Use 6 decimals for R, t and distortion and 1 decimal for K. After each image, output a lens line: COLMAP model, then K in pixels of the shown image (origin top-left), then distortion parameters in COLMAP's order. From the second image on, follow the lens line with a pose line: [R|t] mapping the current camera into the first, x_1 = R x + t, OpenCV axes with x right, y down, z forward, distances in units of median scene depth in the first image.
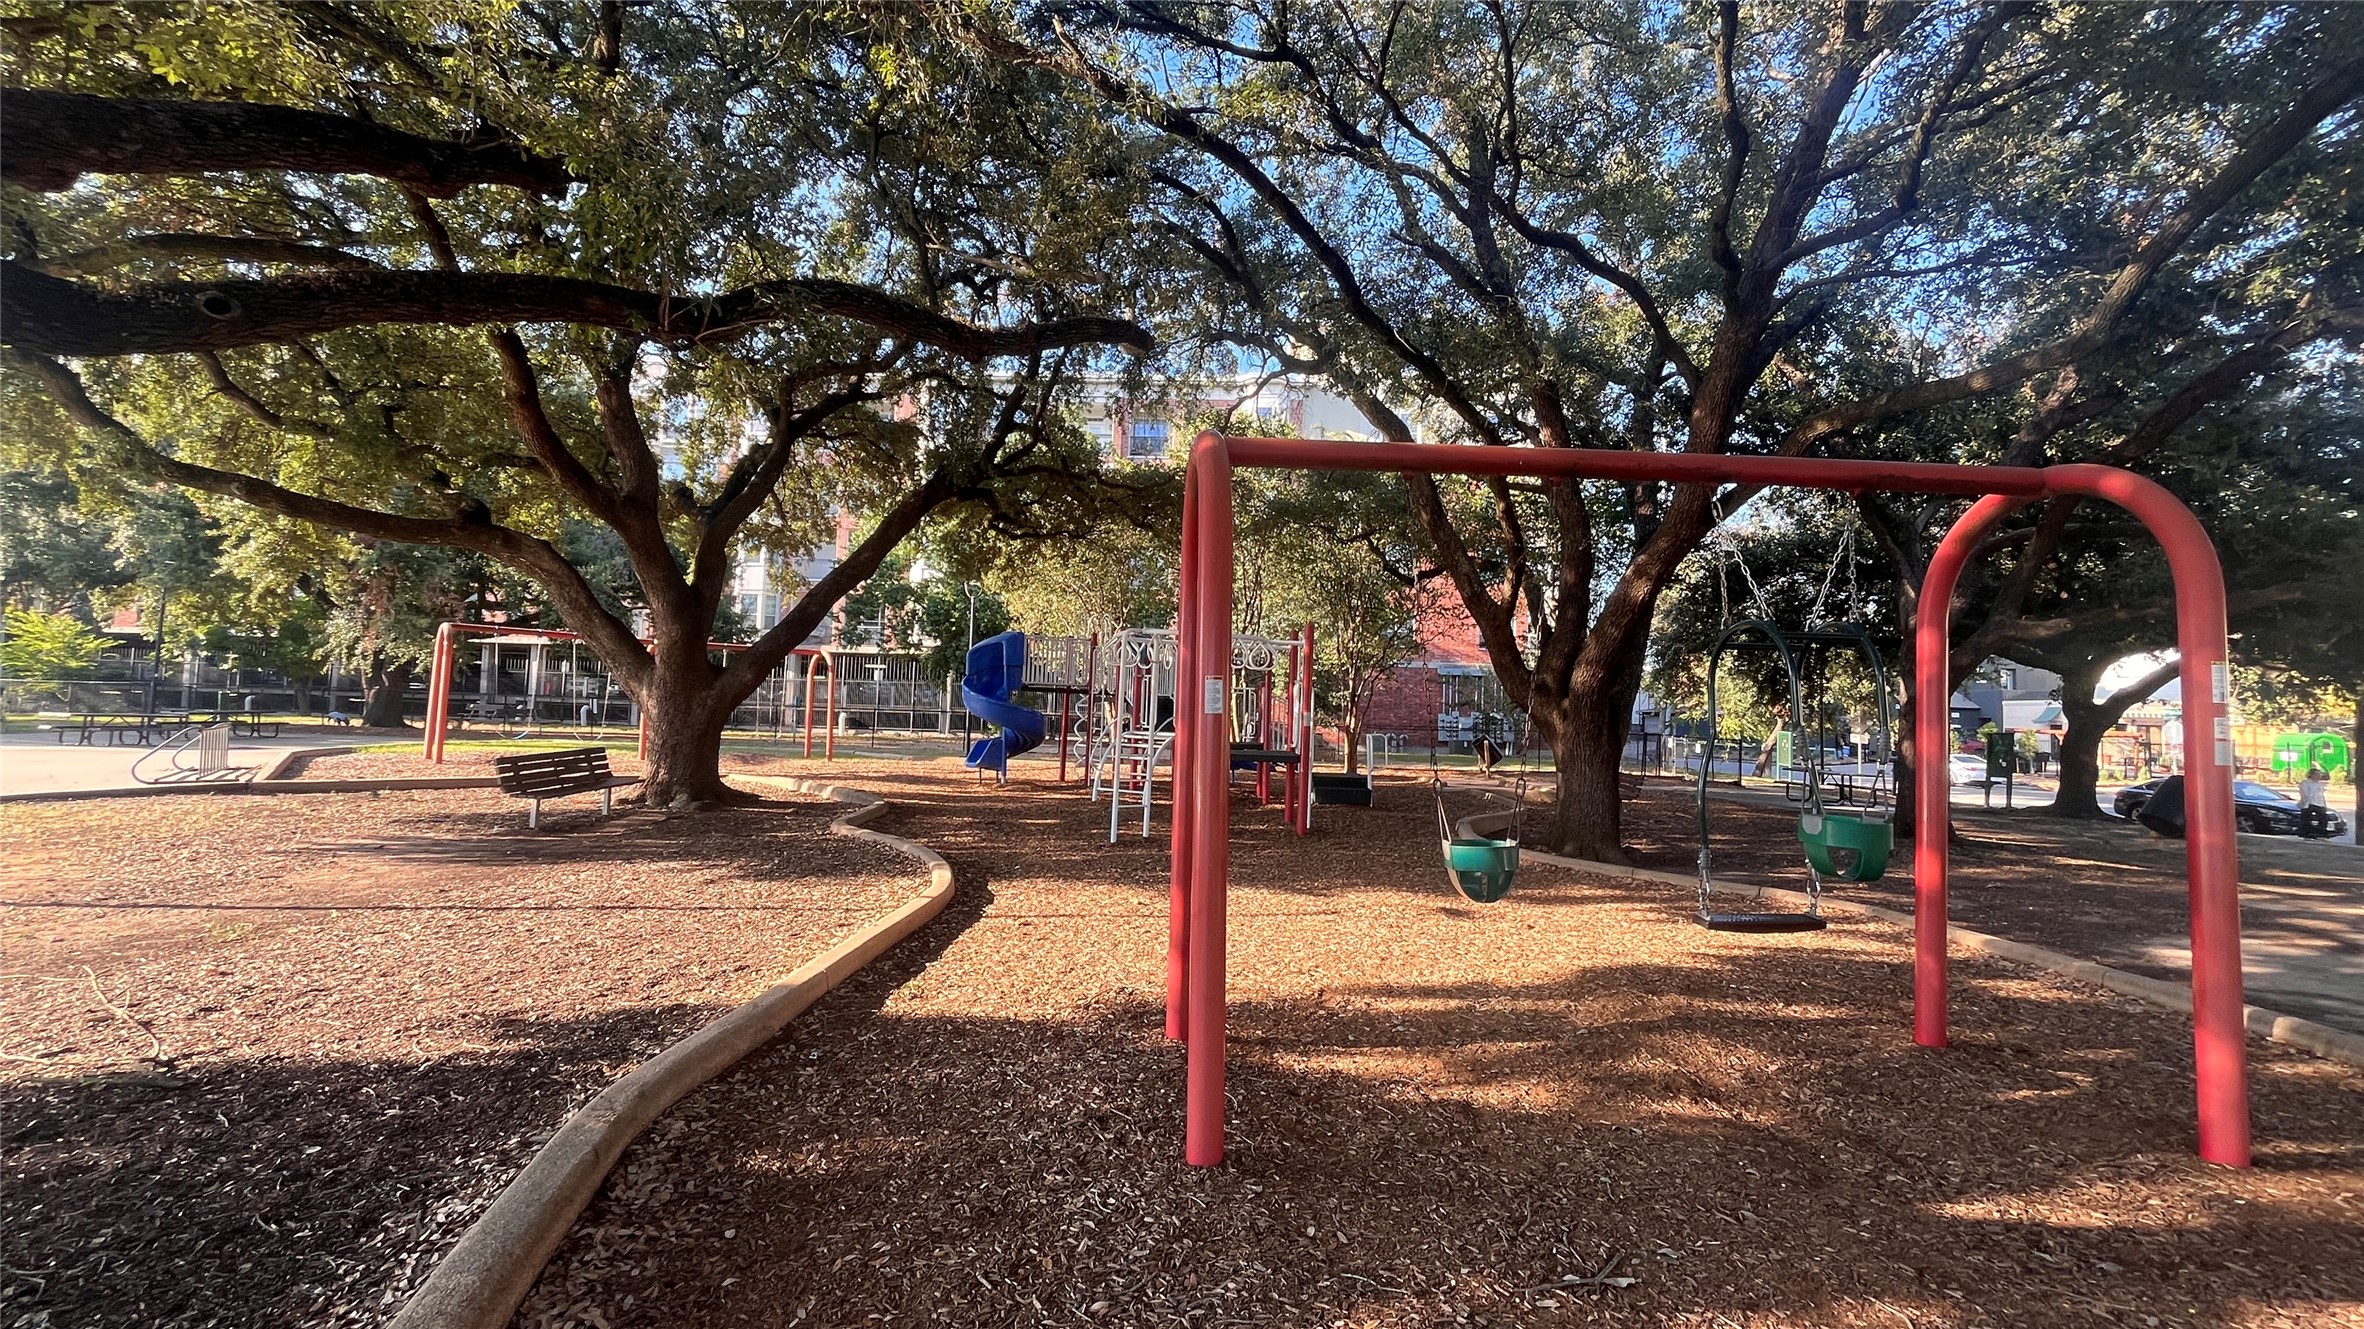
lens RADIAL K [[955.5, 0, 1184.7], [0, 955.5, 659.4], [0, 0, 1]] dist [0.000916, 0.000232]
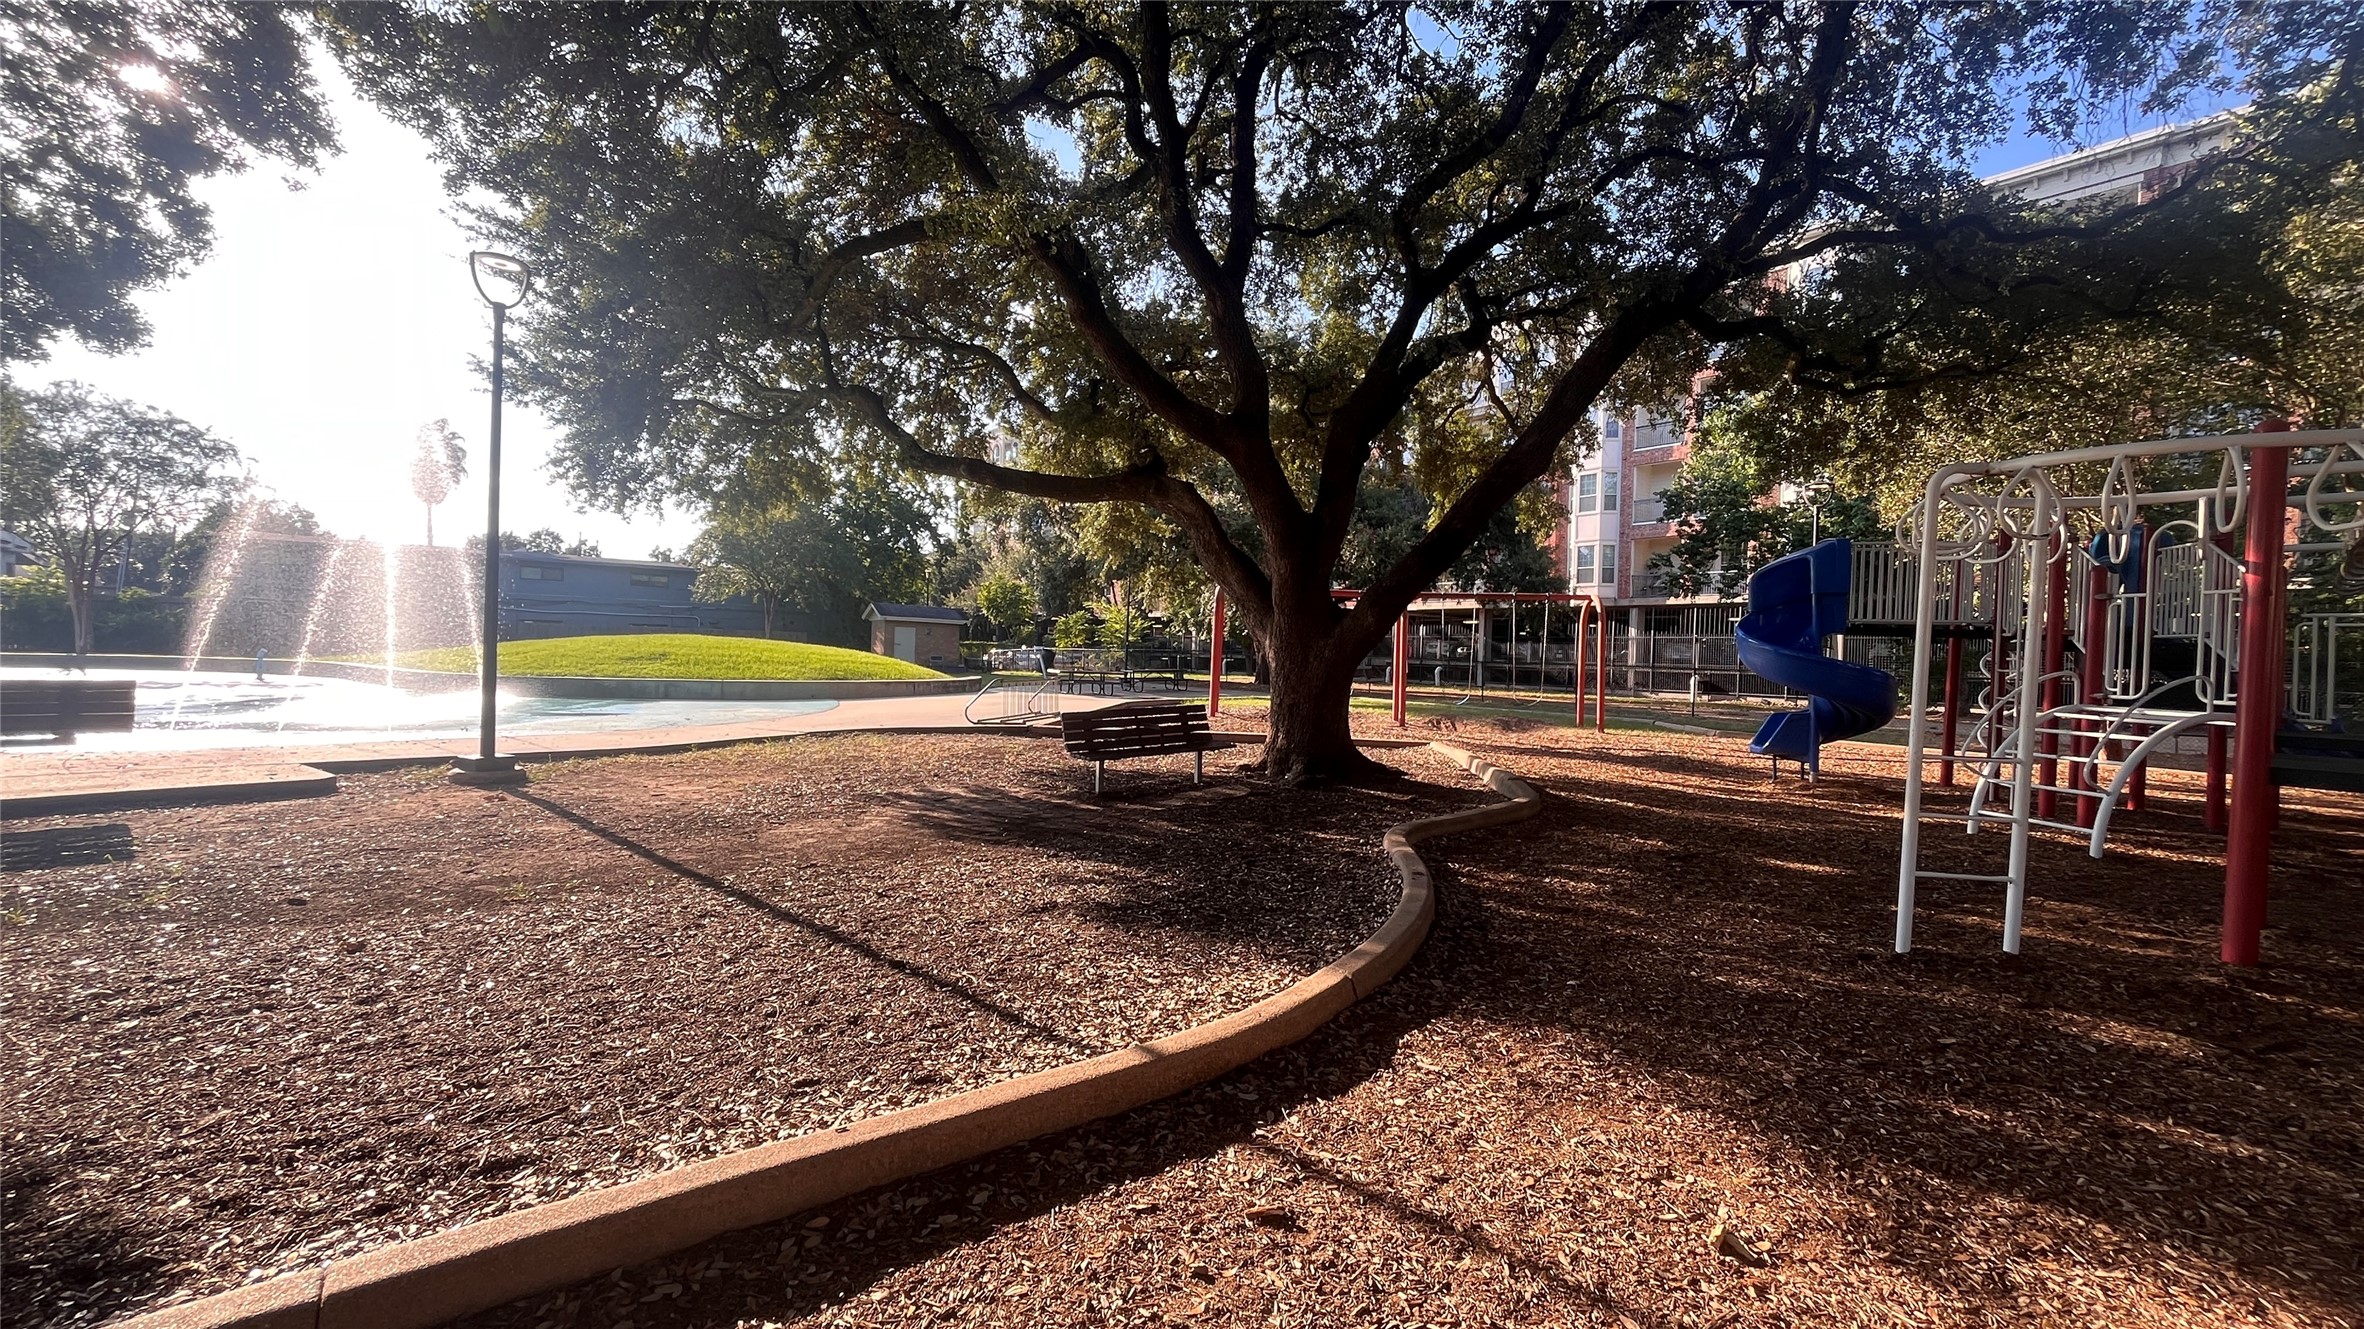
lens RADIAL K [[955.5, 0, 1180.6], [0, 955.5, 662.7], [0, 0, 1]] dist [0.000916, 0.000232]
pose [[0.631877, -0.006253, -0.775044, 0.034892], [0.037892, 0.999021, 0.022833, 0.021494], [0.774142, -0.043796, 0.631495, 0.282888]]
